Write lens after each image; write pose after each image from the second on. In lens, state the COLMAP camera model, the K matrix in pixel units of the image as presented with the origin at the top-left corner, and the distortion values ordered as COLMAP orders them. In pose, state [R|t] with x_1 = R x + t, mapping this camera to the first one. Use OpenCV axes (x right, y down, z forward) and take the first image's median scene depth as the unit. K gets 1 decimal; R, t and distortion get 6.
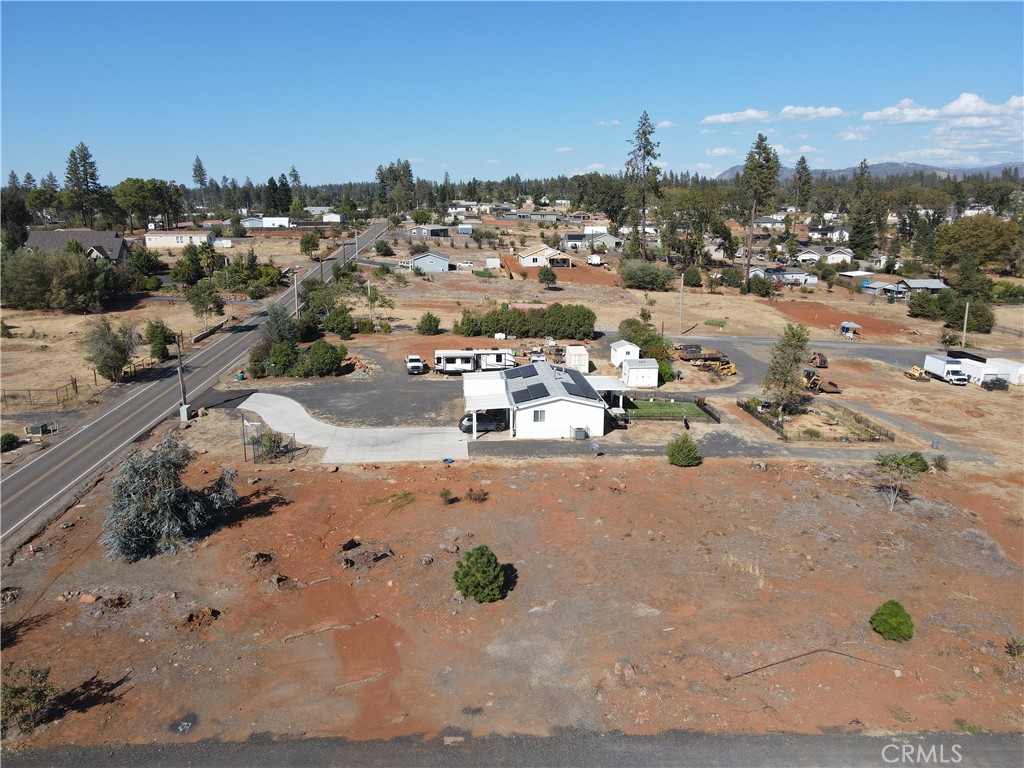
lens RADIAL K [[748.9, 0, 508.6], [0, 748.9, 382.0], [0, 0, 1]] dist [0.013216, 0.004728]
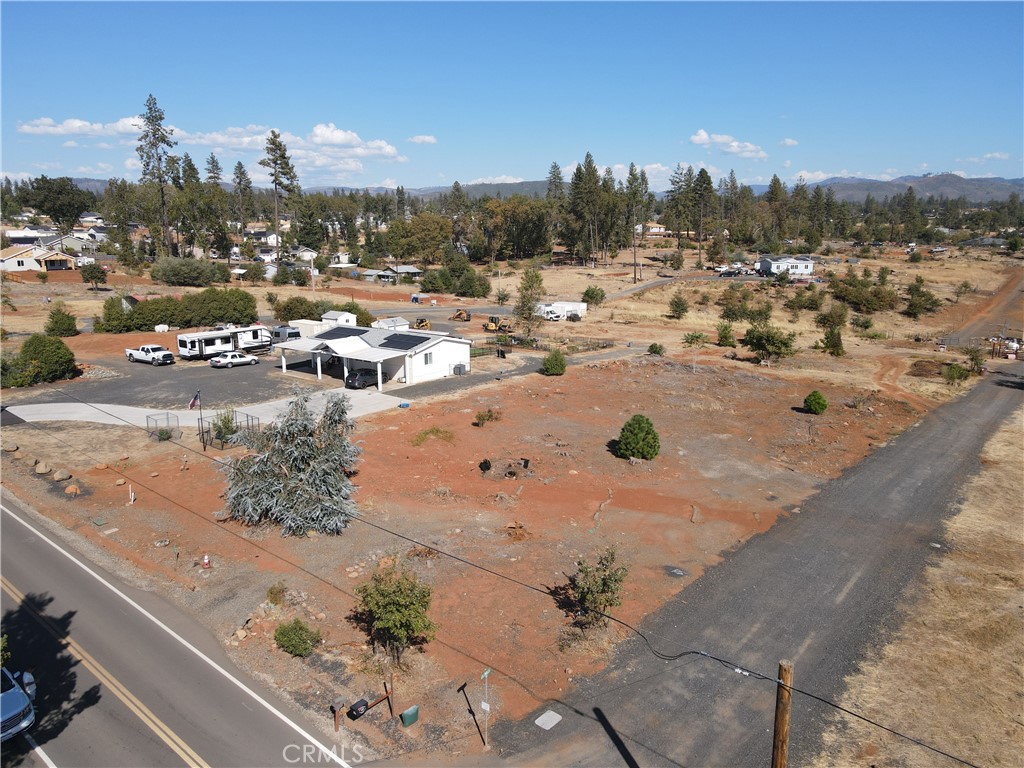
lens RADIAL K [[748.9, 0, 509.1], [0, 748.9, 381.0], [0, 0, 1]] dist [0.013216, 0.004728]
pose [[0.686327, -0.154118, 0.710776, -0.615410], [0.170448, 0.984157, 0.048811, 0.043269], [-0.707038, 0.087650, 0.701722, 0.182200]]
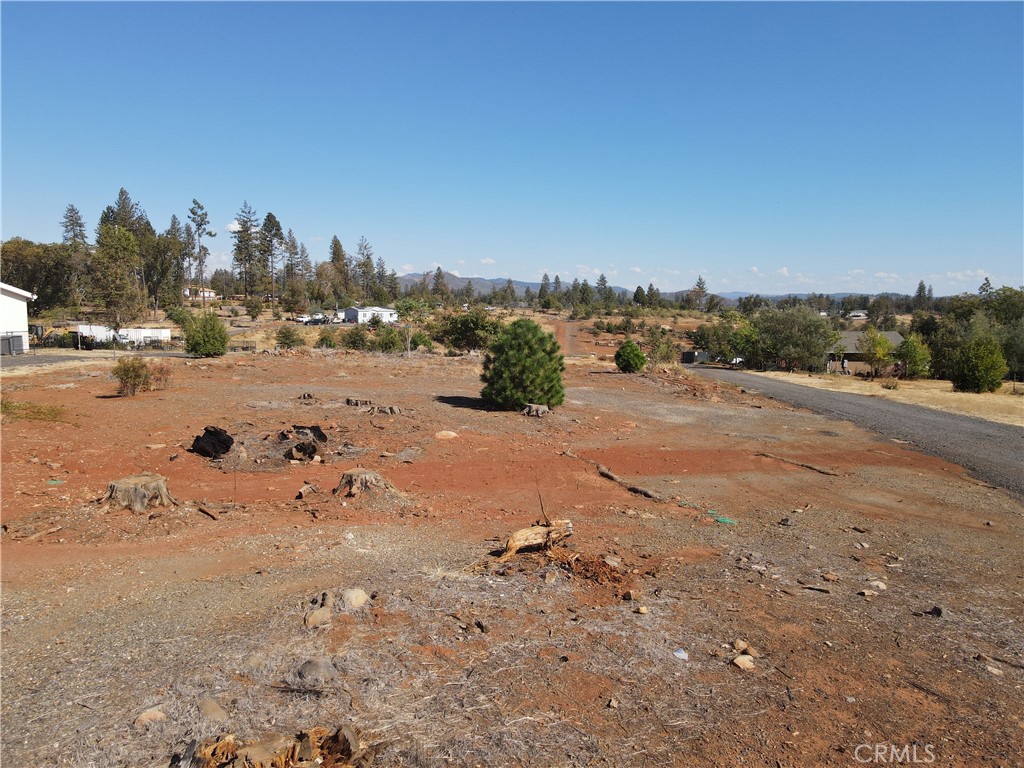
lens RADIAL K [[748.9, 0, 507.9], [0, 748.9, 380.4], [0, 0, 1]] dist [0.013216, 0.004728]
pose [[0.157133, -0.088895, 0.983568, -0.368647], [0.220544, 0.973947, 0.052792, 0.139513], [-0.962637, 0.208625, 0.172644, 0.556210]]
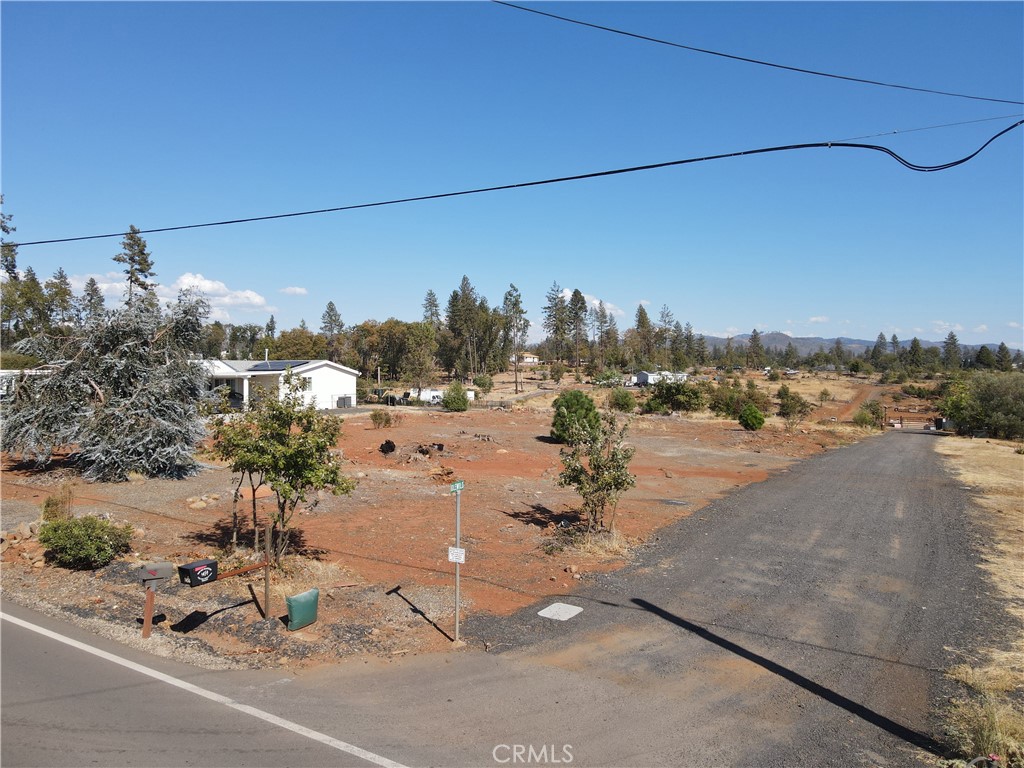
lens RADIAL K [[748.9, 0, 508.5], [0, 748.9, 379.8], [0, 0, 1]] dist [0.013216, 0.004728]
pose [[0.553527, -0.006207, 0.832808, -0.544548], [0.186945, 0.975380, -0.116984, 0.182742], [-0.811578, 0.220443, 0.541059, 0.324254]]
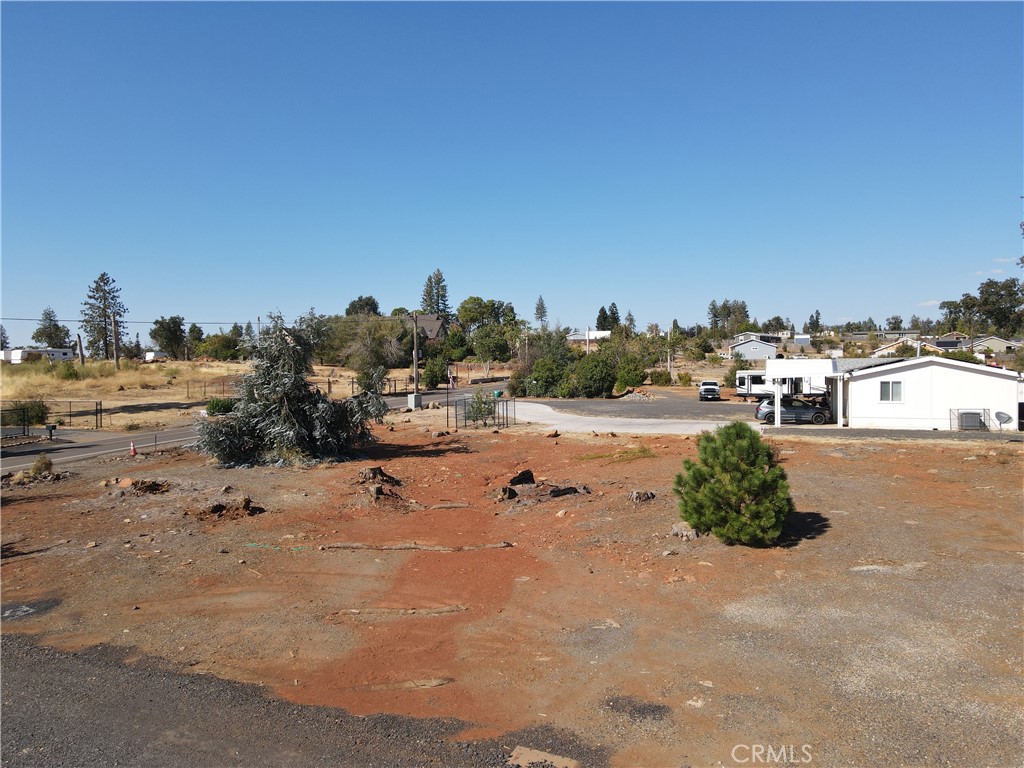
lens RADIAL K [[748.9, 0, 508.1], [0, 748.9, 379.1], [0, 0, 1]] dist [0.013216, 0.004728]
pose [[0.905151, 0.000457, -0.425089, 0.018728], [-0.090330, 0.977368, -0.191290, 0.176447], [0.415381, 0.211545, 0.884707, 0.318565]]
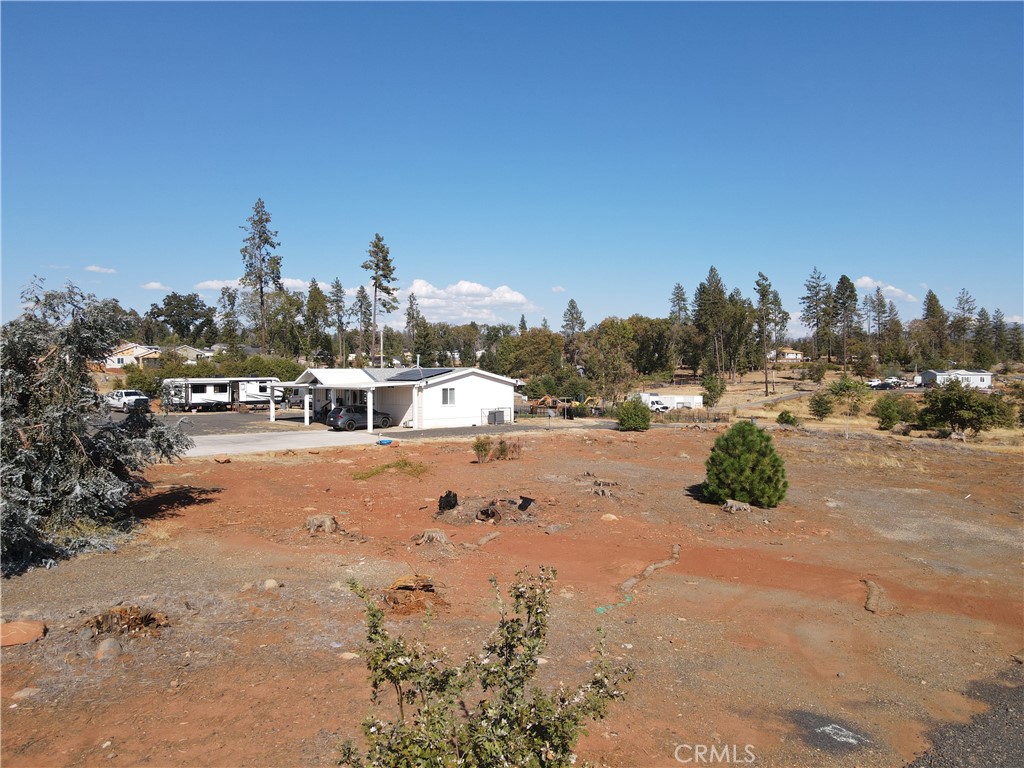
lens RADIAL K [[748.9, 0, 508.6], [0, 748.9, 374.5], [0, 0, 1]] dist [0.013216, 0.004728]
pose [[0.801911, -0.005082, 0.597421, -0.346686], [0.136755, 0.974976, -0.175271, 0.158917], [-0.581581, 0.222252, 0.782539, 0.367917]]
